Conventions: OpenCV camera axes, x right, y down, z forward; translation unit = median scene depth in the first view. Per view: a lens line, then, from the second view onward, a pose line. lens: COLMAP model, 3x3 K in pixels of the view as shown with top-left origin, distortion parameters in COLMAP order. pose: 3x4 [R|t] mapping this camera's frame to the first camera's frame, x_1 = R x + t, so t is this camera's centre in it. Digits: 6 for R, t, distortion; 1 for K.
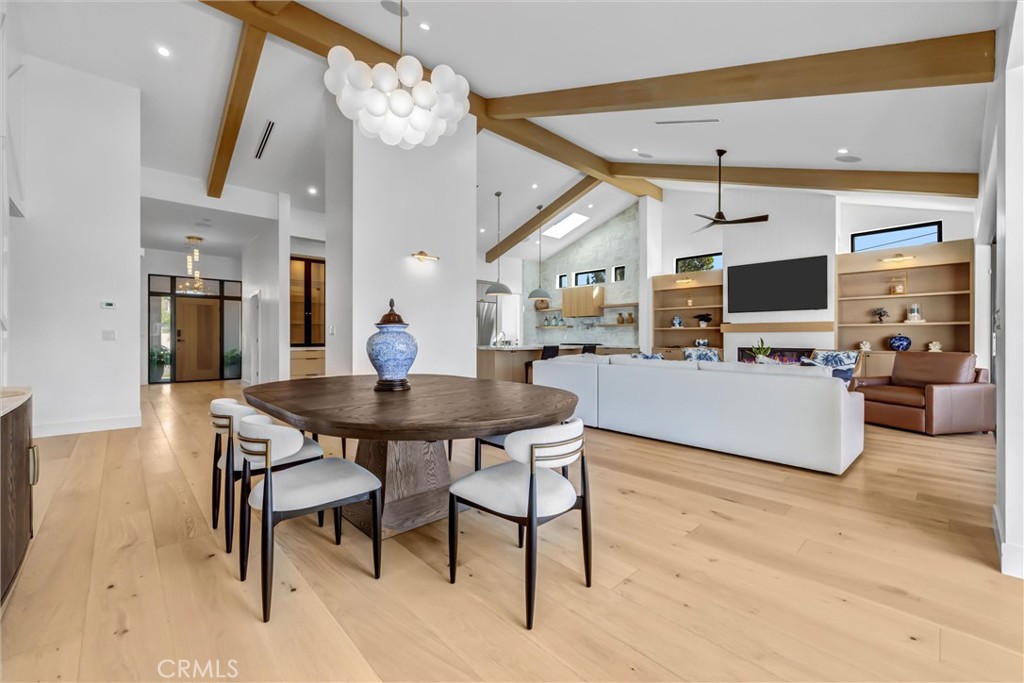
lens RADIAL K [[423.8, 0, 504.4], [0, 423.8, 336.1], [0, 0, 1]] dist [-0.001732, -0.000179]
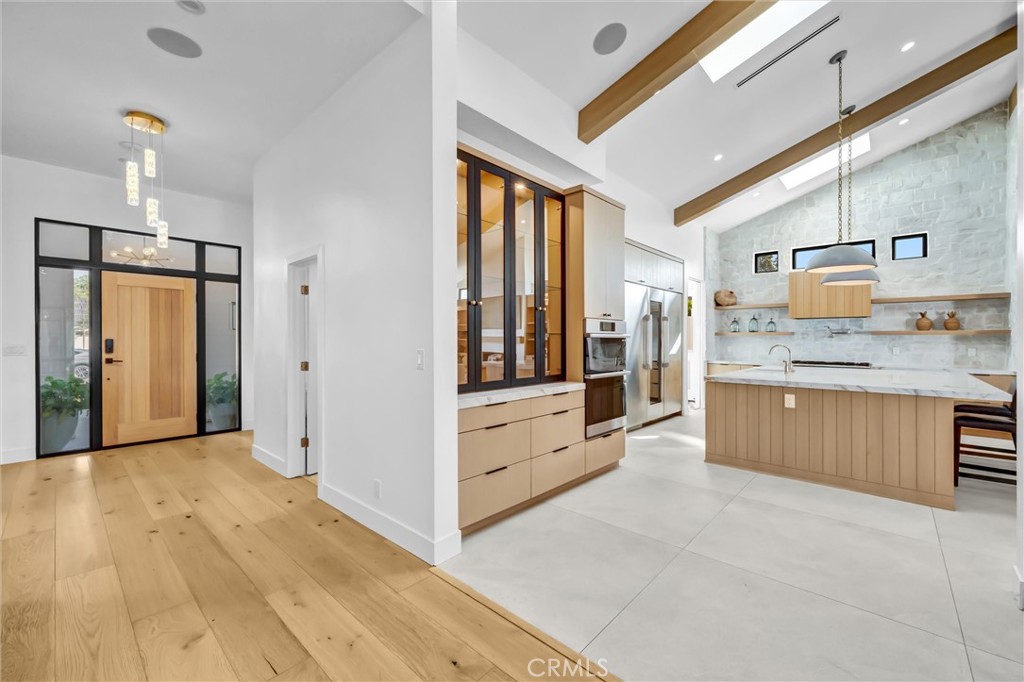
lens RADIAL K [[419.0, 0, 512.0], [0, 419.0, 341.0], [0, 0, 1]] dist [0.000179, 0.000040]
pose [[0.995307, 0.001733, 0.096747, -0.340675], [-0.002583, 0.999959, 0.008665, -0.016987], [-0.096728, -0.008874, 0.995271, 0.456683]]
